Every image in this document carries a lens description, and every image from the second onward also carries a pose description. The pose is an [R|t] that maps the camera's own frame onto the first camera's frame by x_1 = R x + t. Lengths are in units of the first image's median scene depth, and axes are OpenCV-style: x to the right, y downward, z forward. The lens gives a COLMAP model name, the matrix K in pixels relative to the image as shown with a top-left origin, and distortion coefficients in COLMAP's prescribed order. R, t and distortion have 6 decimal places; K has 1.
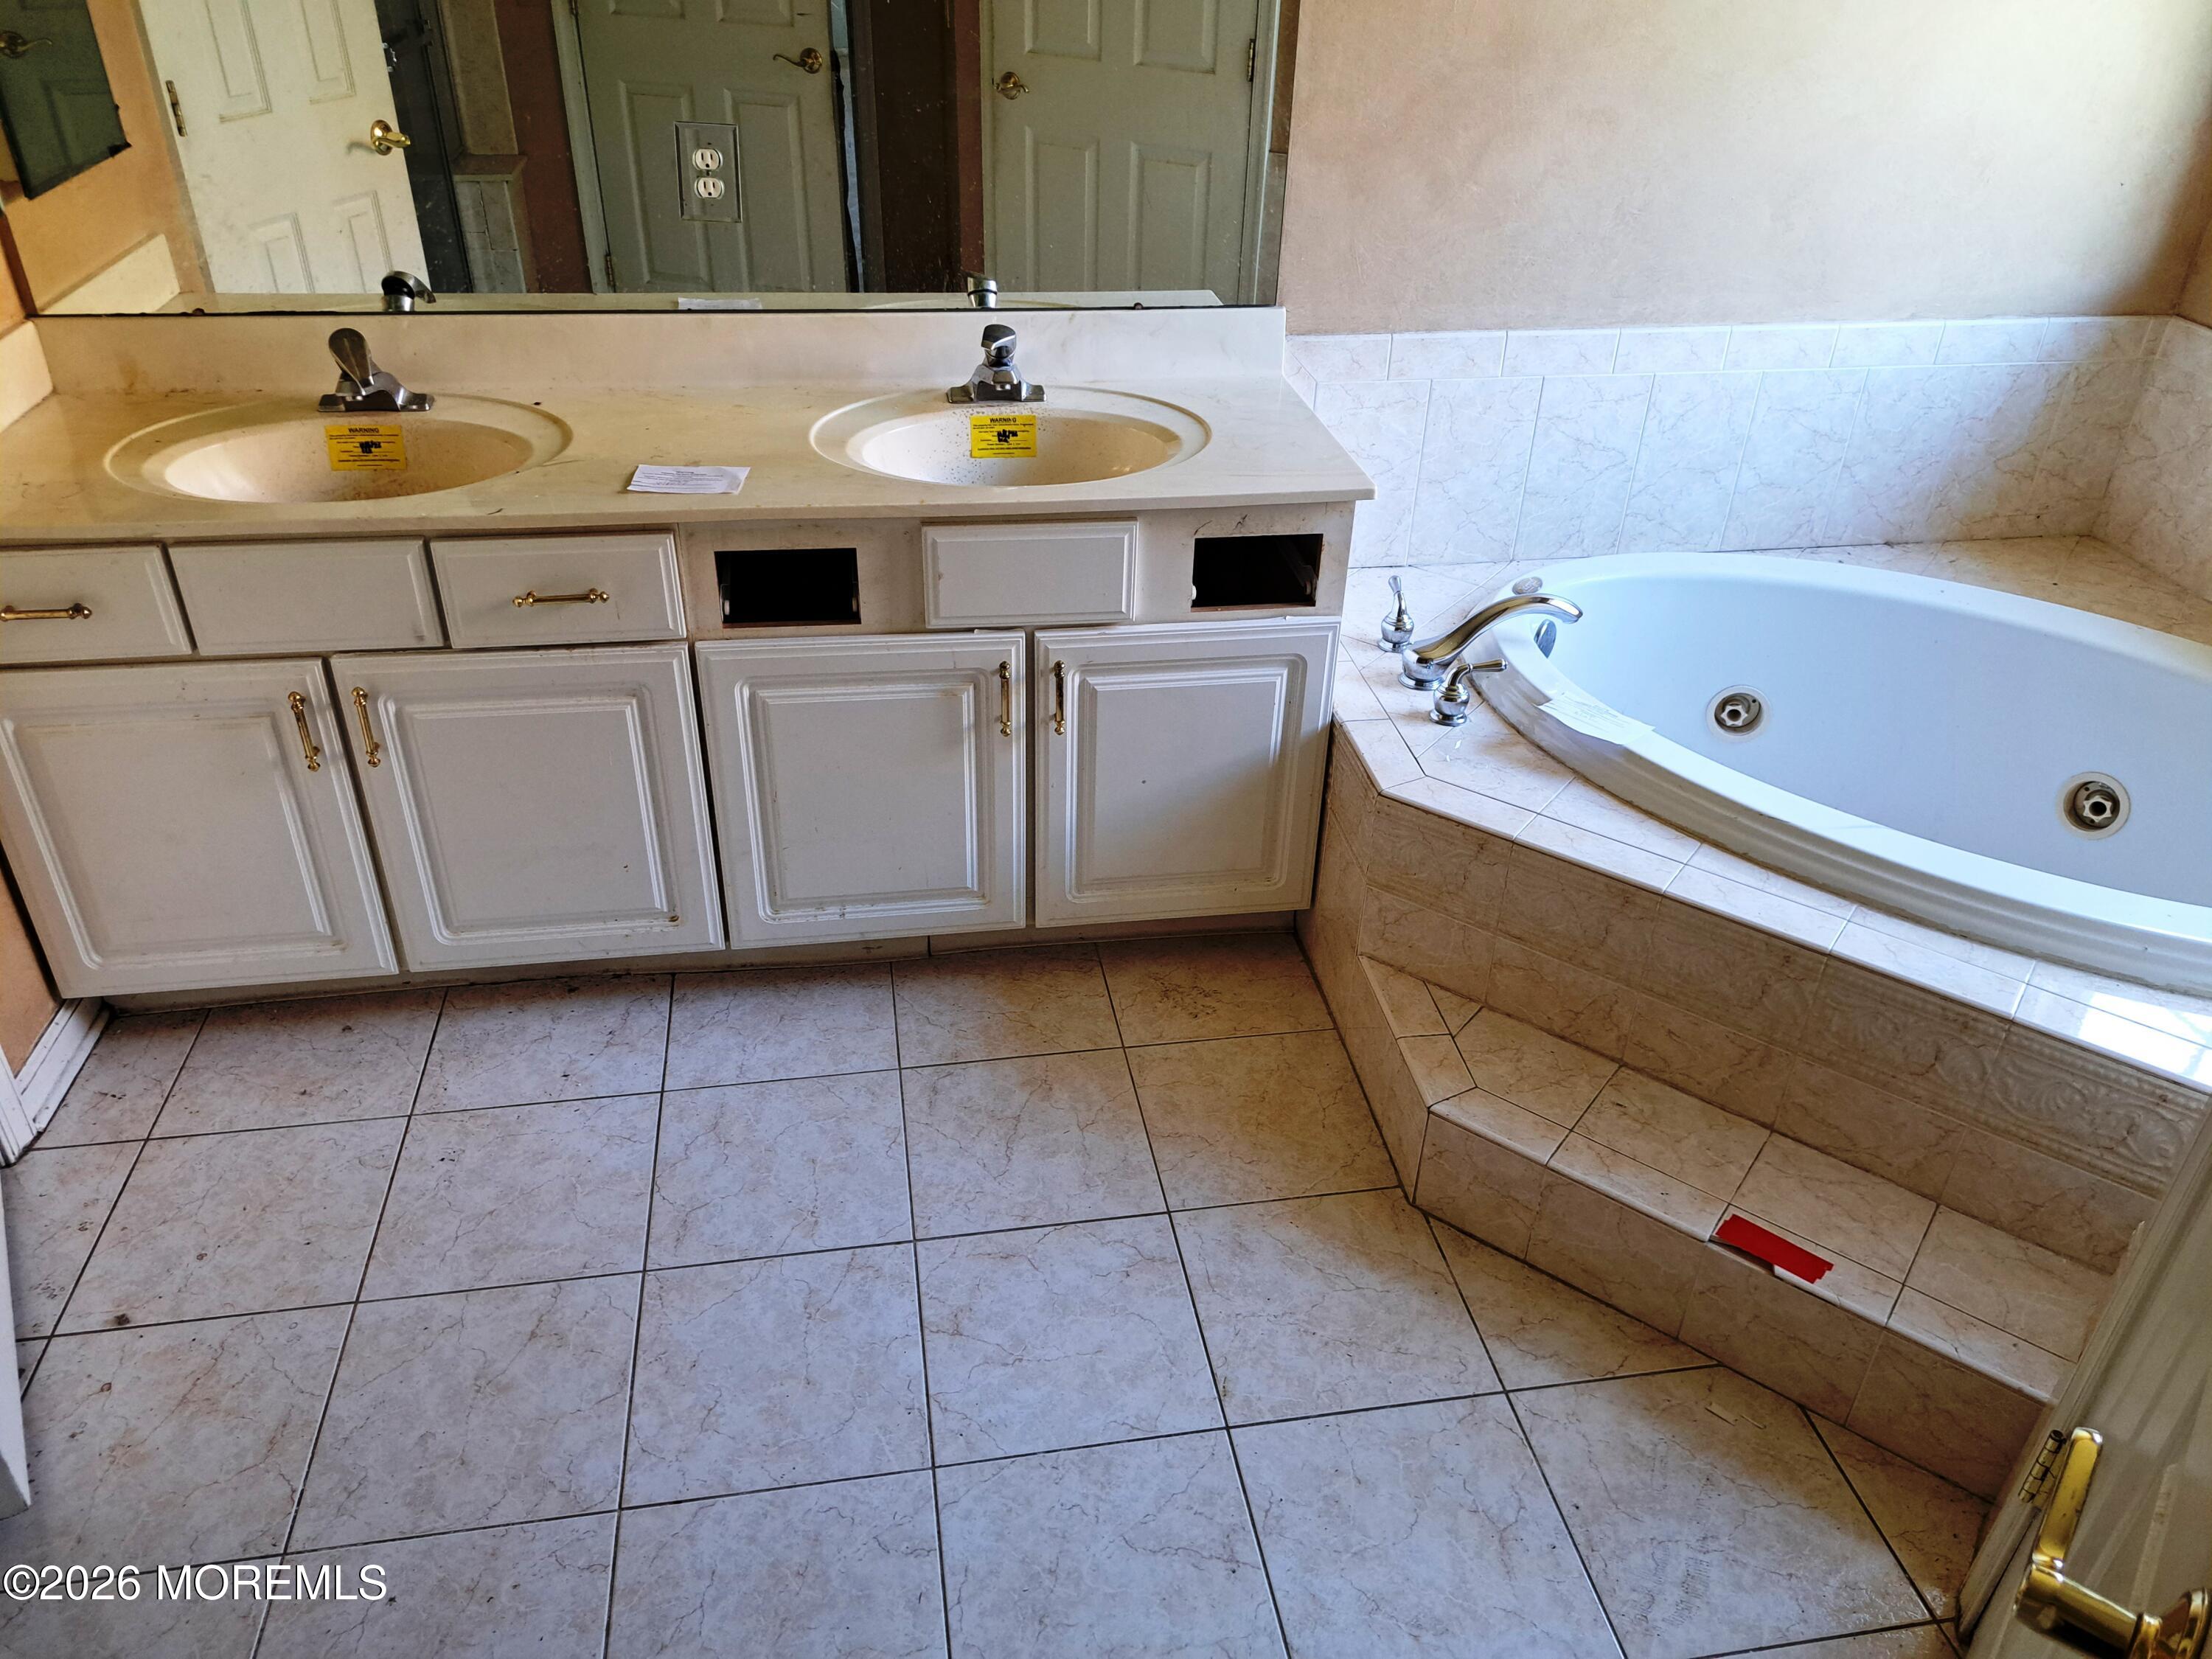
lens RADIAL K [[1614.3, 0, 1100.1], [0, 1614.3, 845.4], [0, 0, 1]] dist [0.053665, -0.054719]
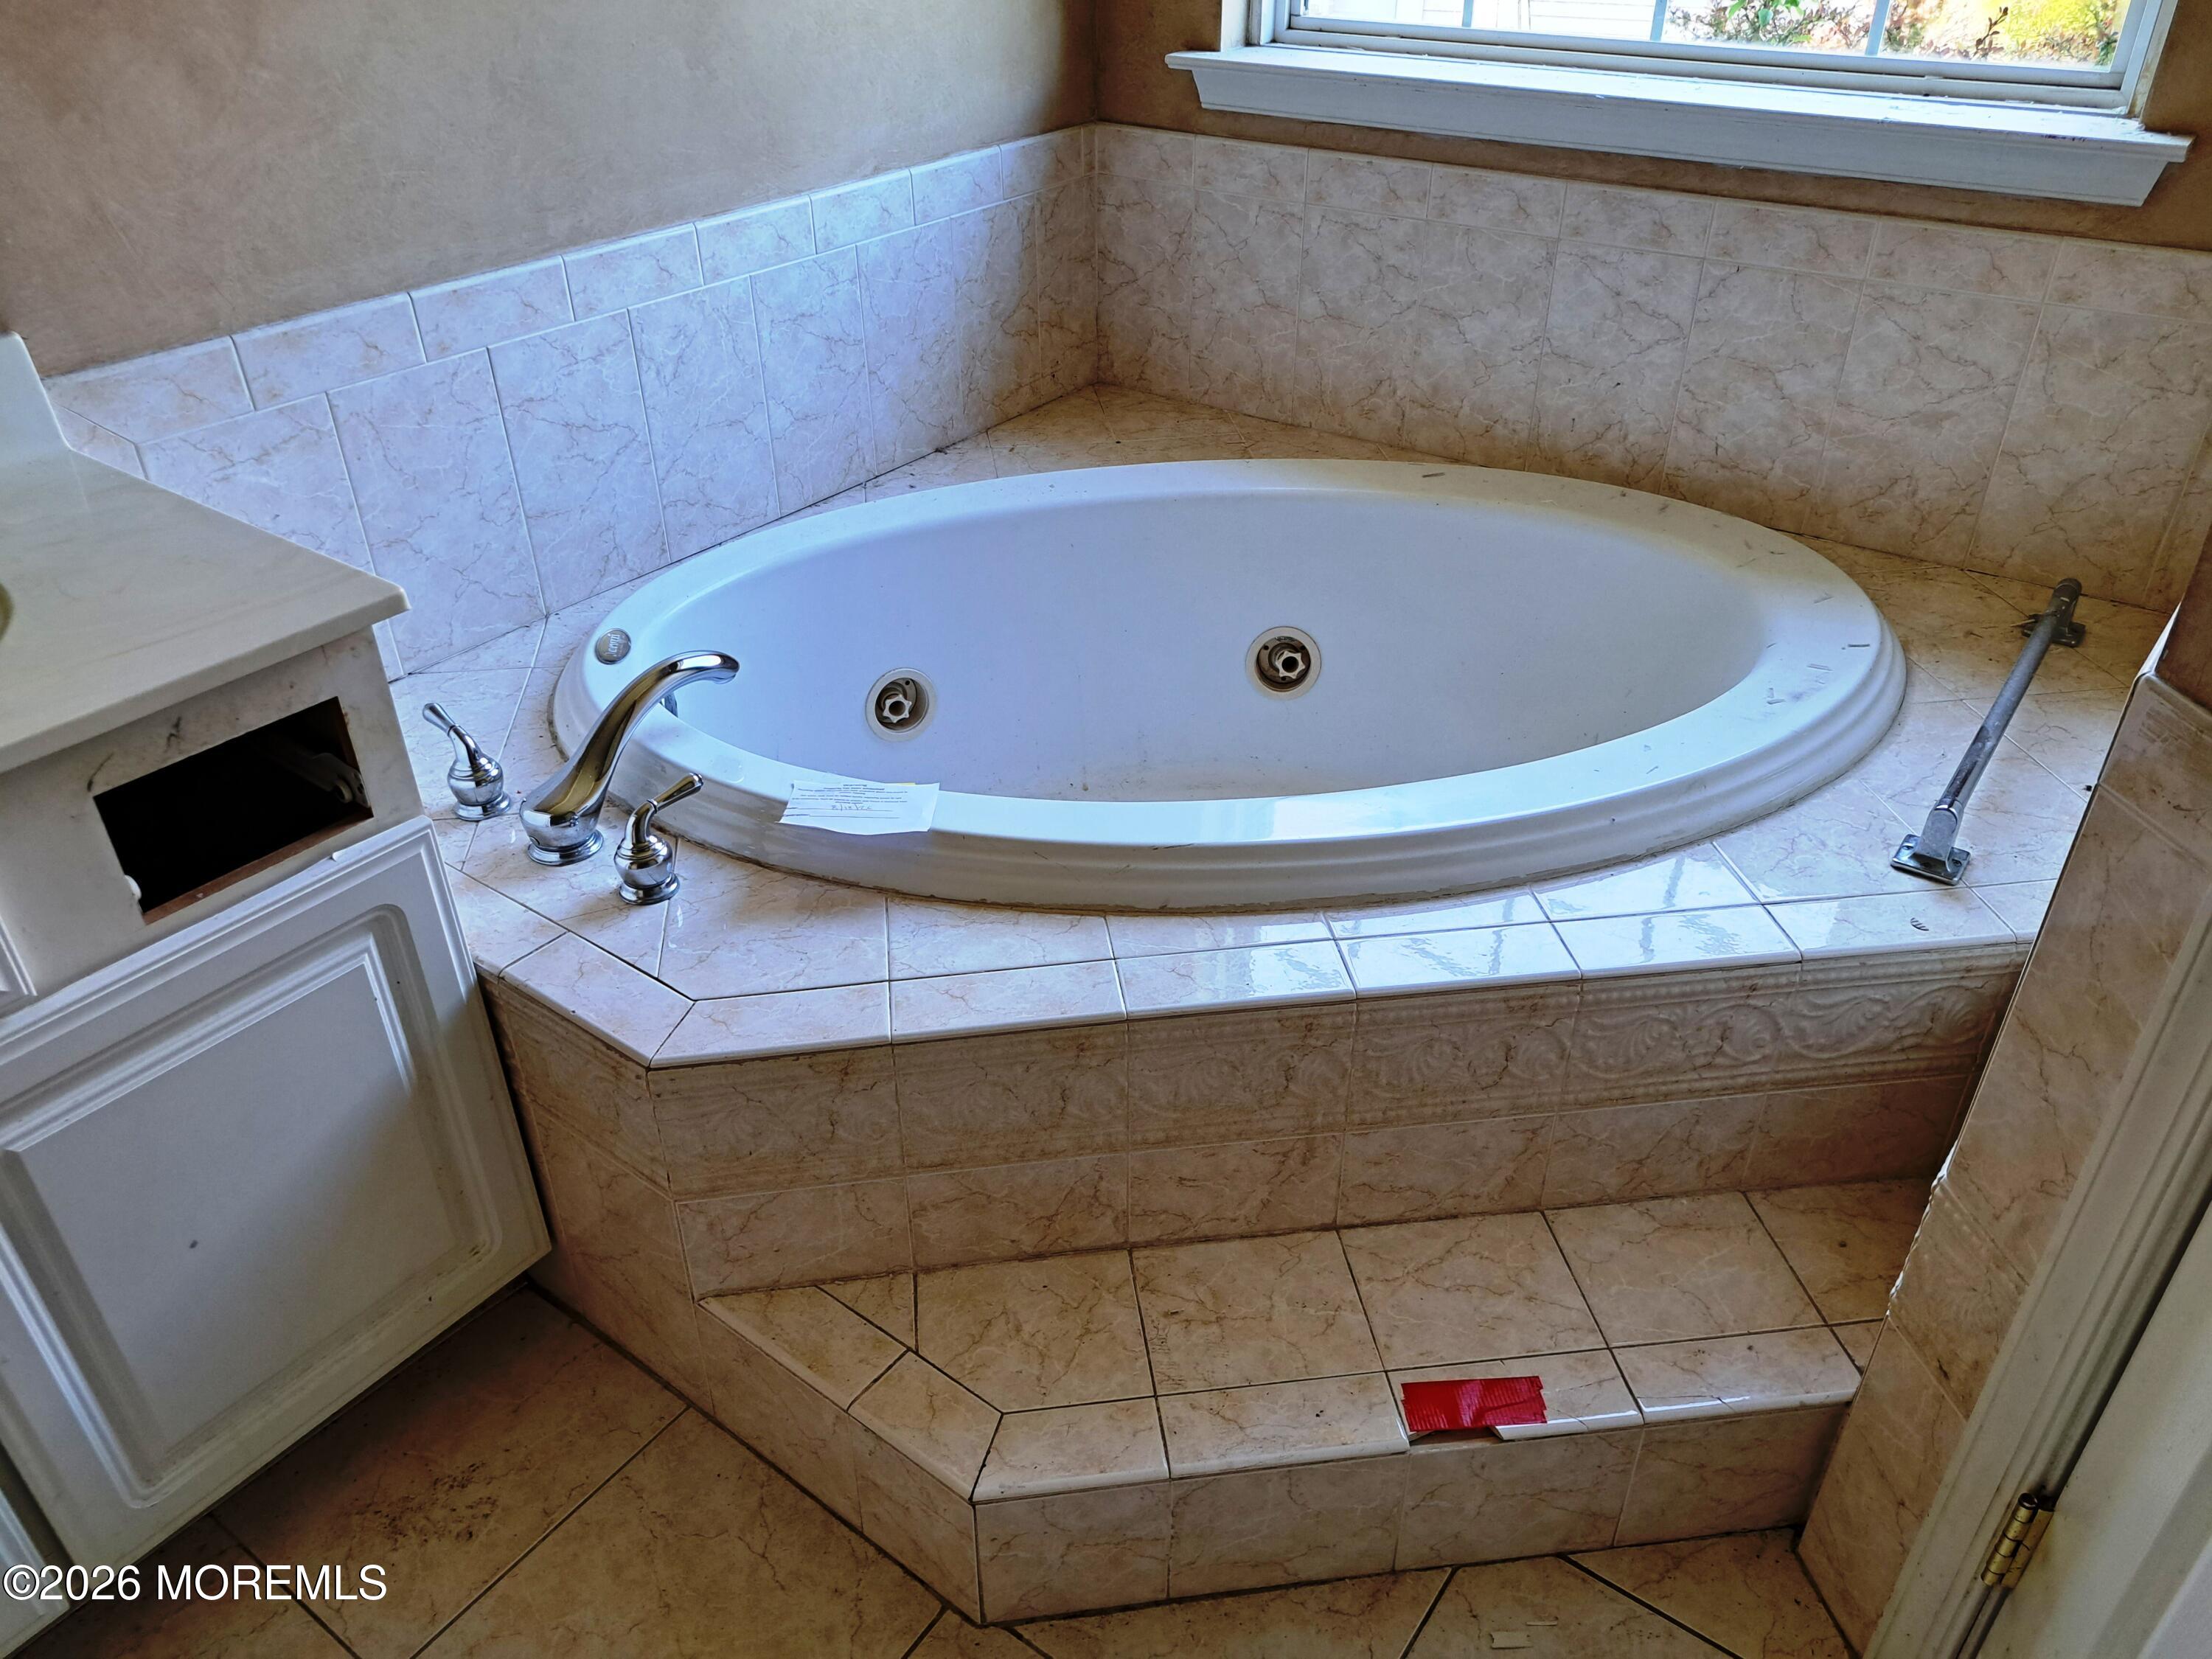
lens RADIAL K [[1614.3, 0, 1090.3], [0, 1614.3, 842.9], [0, 0, 1]] dist [0.053665, -0.054719]
pose [[0.717580, -0.408759, 0.563911, -0.009612], [0.398176, 0.905066, 0.149369, -0.116433], [-0.571432, 0.117352, 0.812215, 0.373985]]
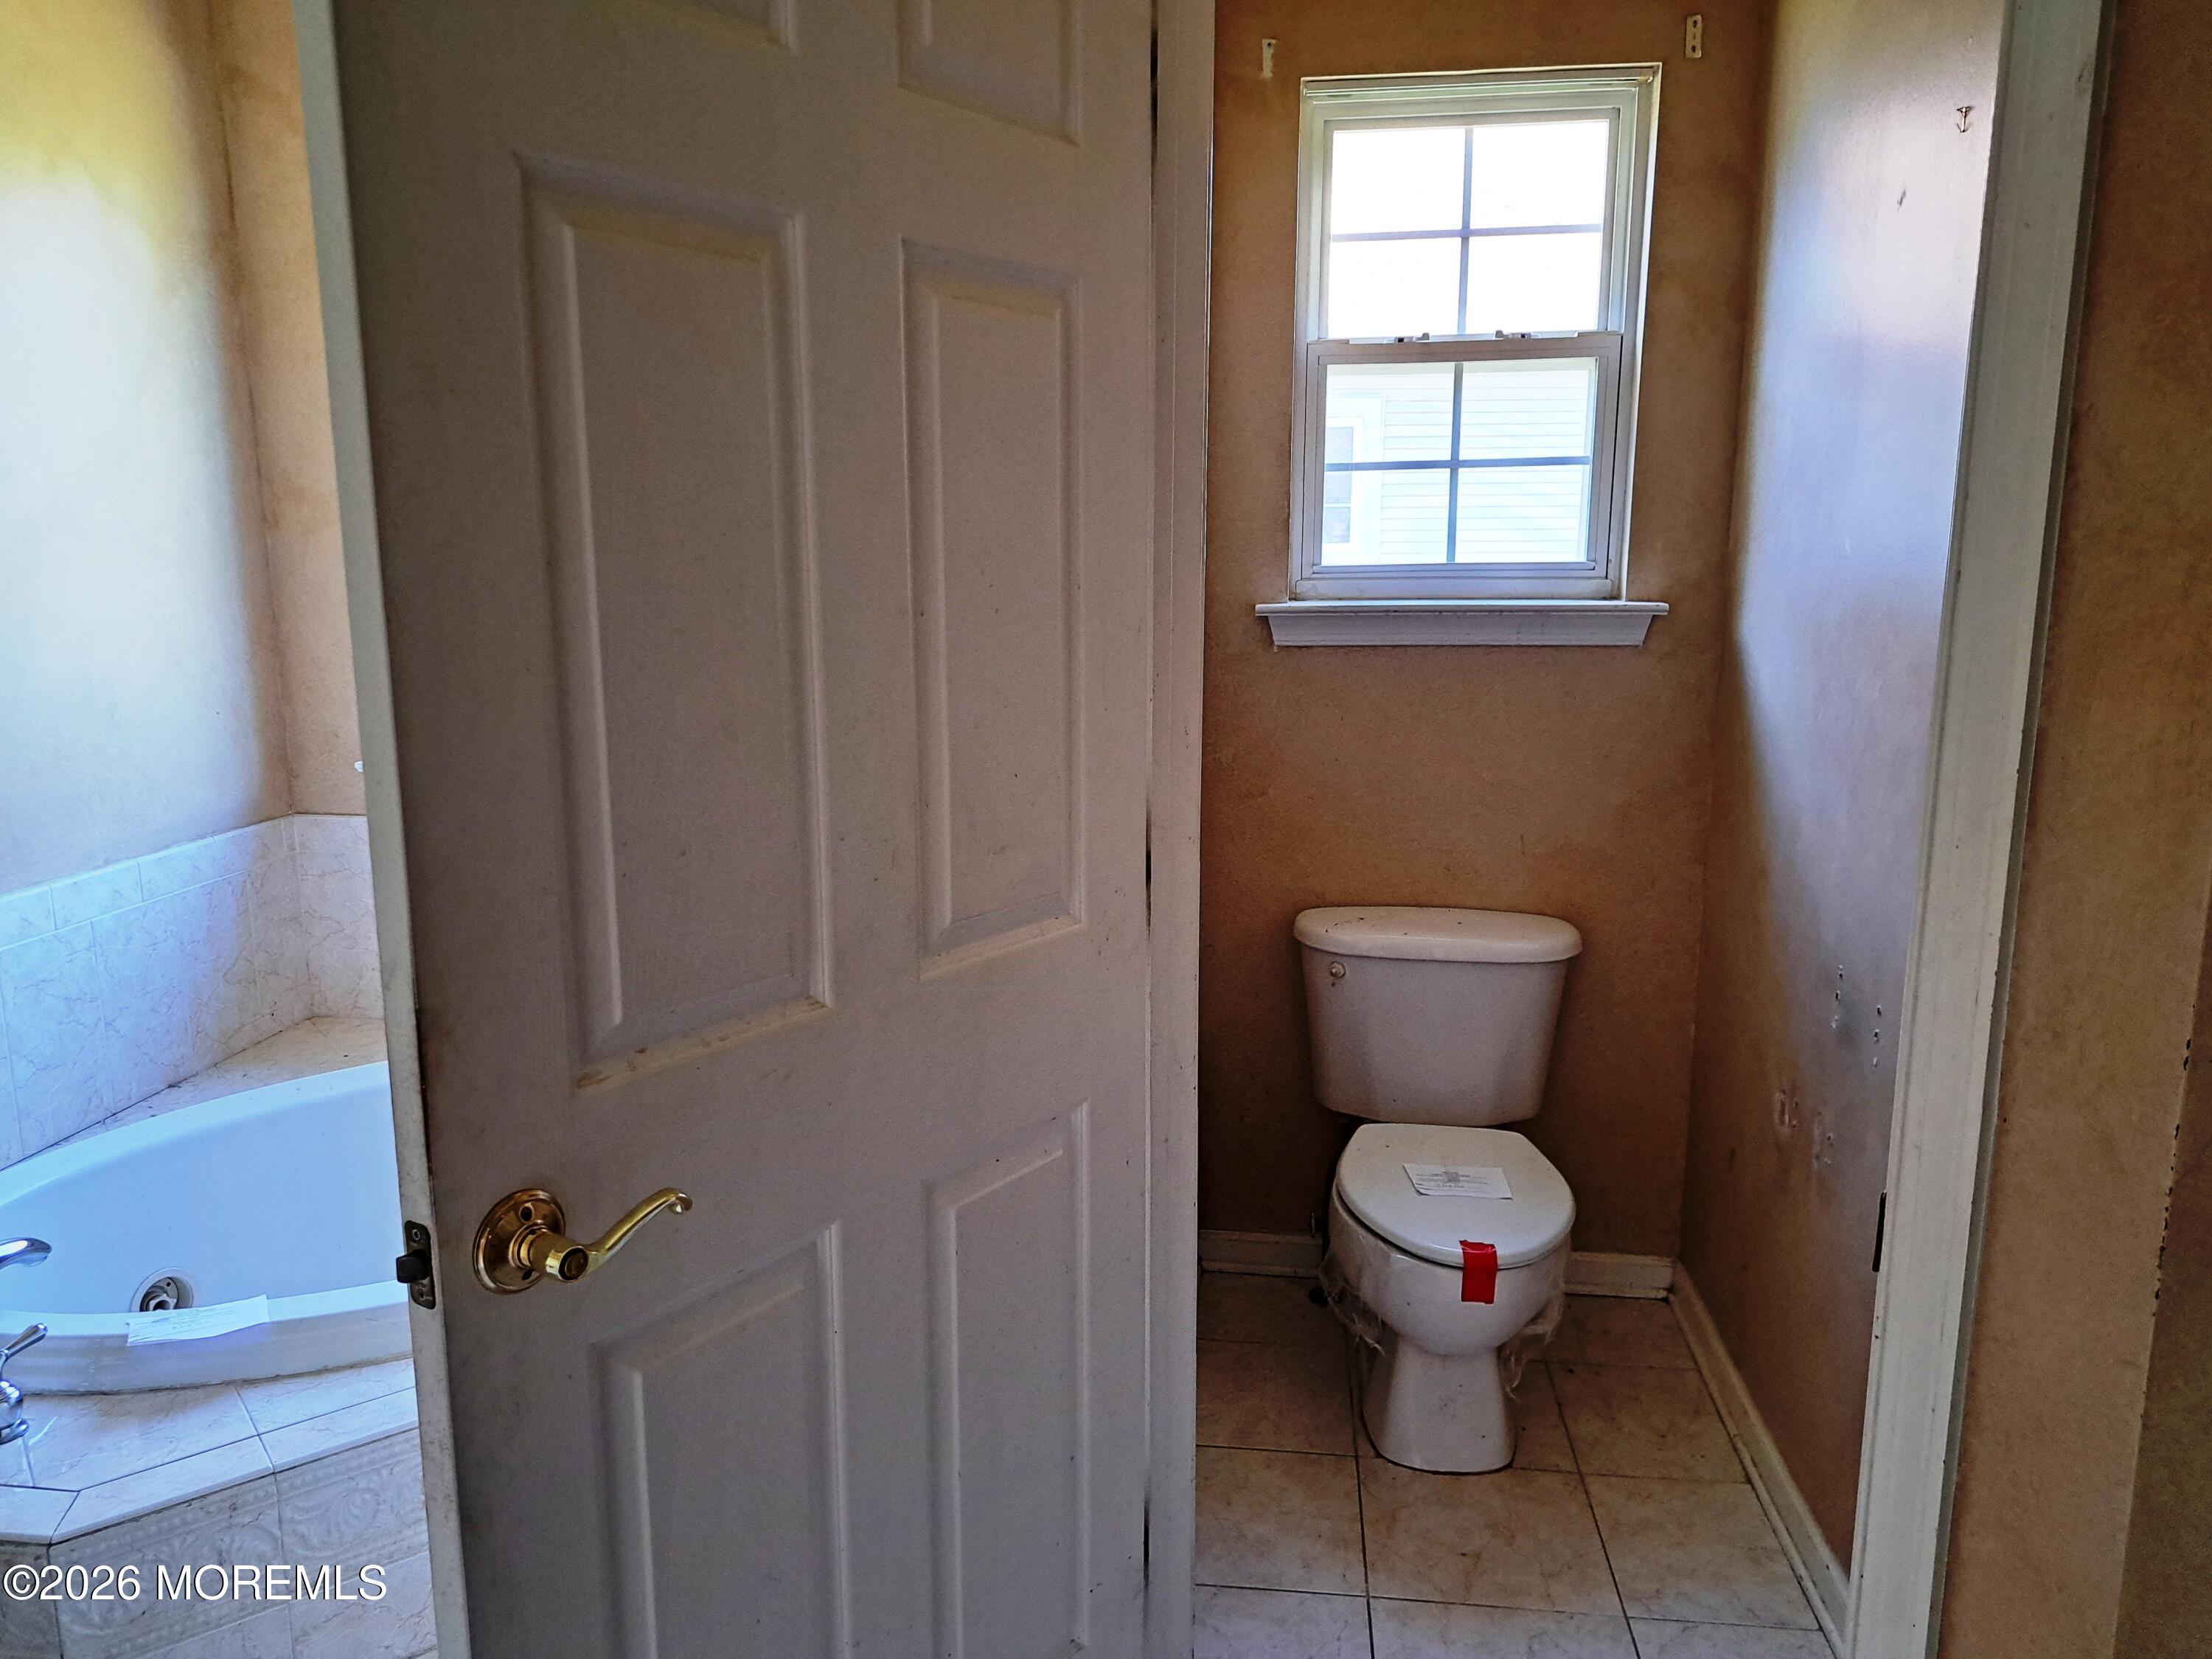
lens RADIAL K [[1614.3, 0, 1110.2], [0, 1614.3, 829.6], [0, 0, 1]] dist [0.053665, -0.054719]
pose [[0.266298, -0.199410, 0.943038, -0.274521], [0.527538, 0.848982, 0.030554, -0.065636], [-0.806715, 0.489352, 0.331278, 0.221610]]
